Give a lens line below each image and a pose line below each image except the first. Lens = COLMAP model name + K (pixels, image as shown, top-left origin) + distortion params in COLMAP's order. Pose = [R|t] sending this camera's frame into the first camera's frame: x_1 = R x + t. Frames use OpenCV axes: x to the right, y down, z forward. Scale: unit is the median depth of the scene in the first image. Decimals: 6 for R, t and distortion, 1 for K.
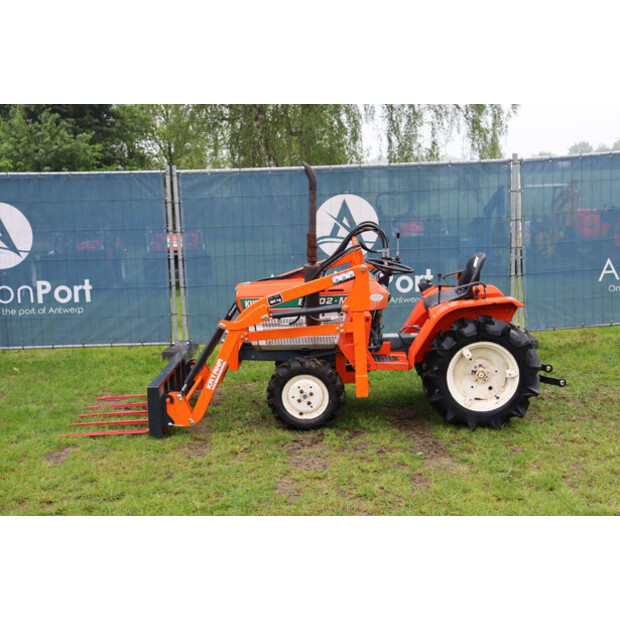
lens RADIAL K [[851.2, 0, 318.0], [0, 851.2, 318.5], [0, 0, 1]] dist [0.085536, 0.084051]
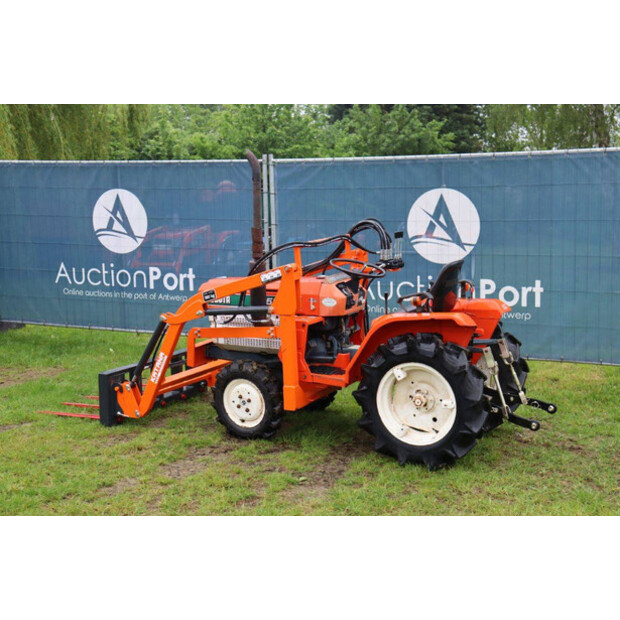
lens RADIAL K [[958.1, 0, 310.0], [0, 958.1, 310.0], [0, 0, 1]] dist [0.141258, 0.044979]
pose [[0.889683, 0.079782, -0.449554, 0.508773], [-0.087812, 0.996133, 0.002998, -0.018112], [0.448055, 0.036809, 0.893248, 0.094144]]
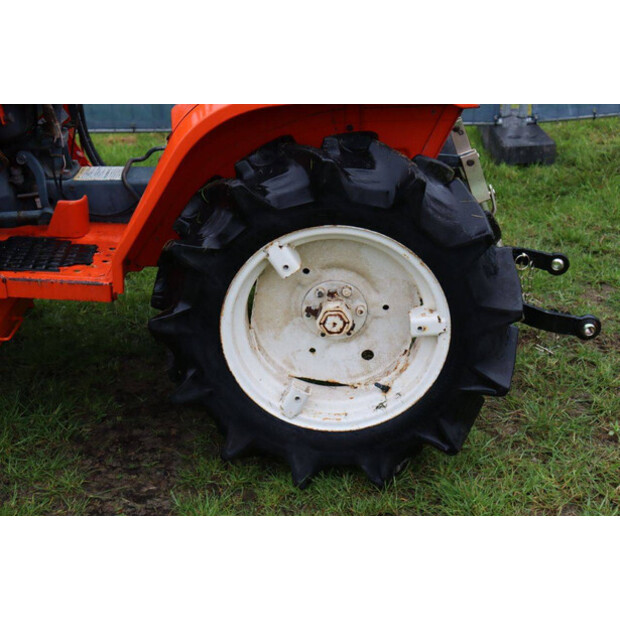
lens RADIAL K [[958.1, 0, 310.0], [0, 958.1, 310.0], [0, 0, 1]] dist [0.141258, 0.044979]
pose [[0.999756, 0.018738, -0.011673, 0.183112], [-0.015185, 0.967485, 0.252472, -0.027867], [0.016024, -0.252233, 0.967534, 0.645997]]
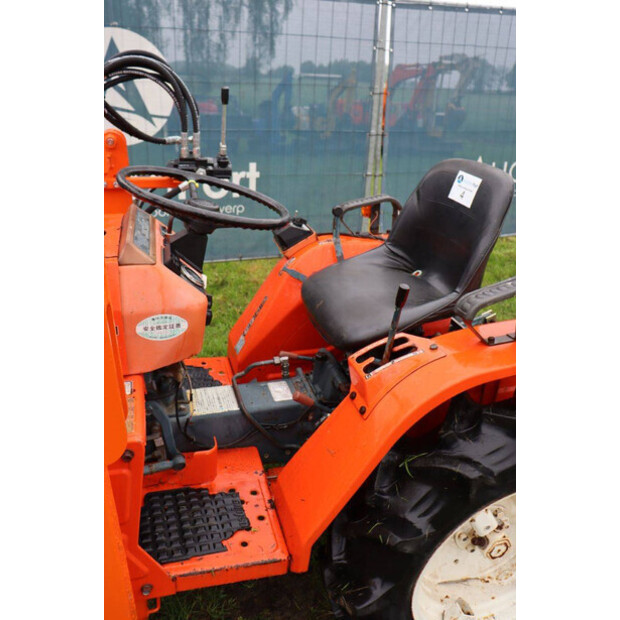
lens RADIAL K [[527.1, 0, 308.1], [0, 527.1, 301.9], [0, 0, 1]] dist [-0.180951, 0.181937]
pose [[0.952257, -0.051226, 0.300970, 0.064085], [-0.024200, 0.970056, 0.241672, -0.073498], [-0.304338, -0.237417, 0.922503, 0.848185]]
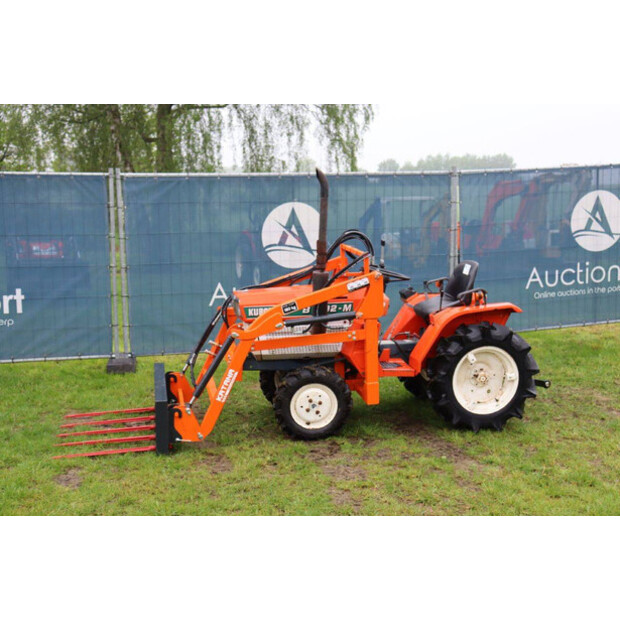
lens RADIAL K [[851.2, 0, 318.0], [0, 851.2, 318.5], [0, 0, 1]] dist [0.085536, 0.084051]
pose [[0.975879, -0.011560, 0.218008, -0.222944], [0.014267, 0.999839, -0.010849, 0.001575], [-0.217847, 0.013697, 0.975887, 0.036220]]
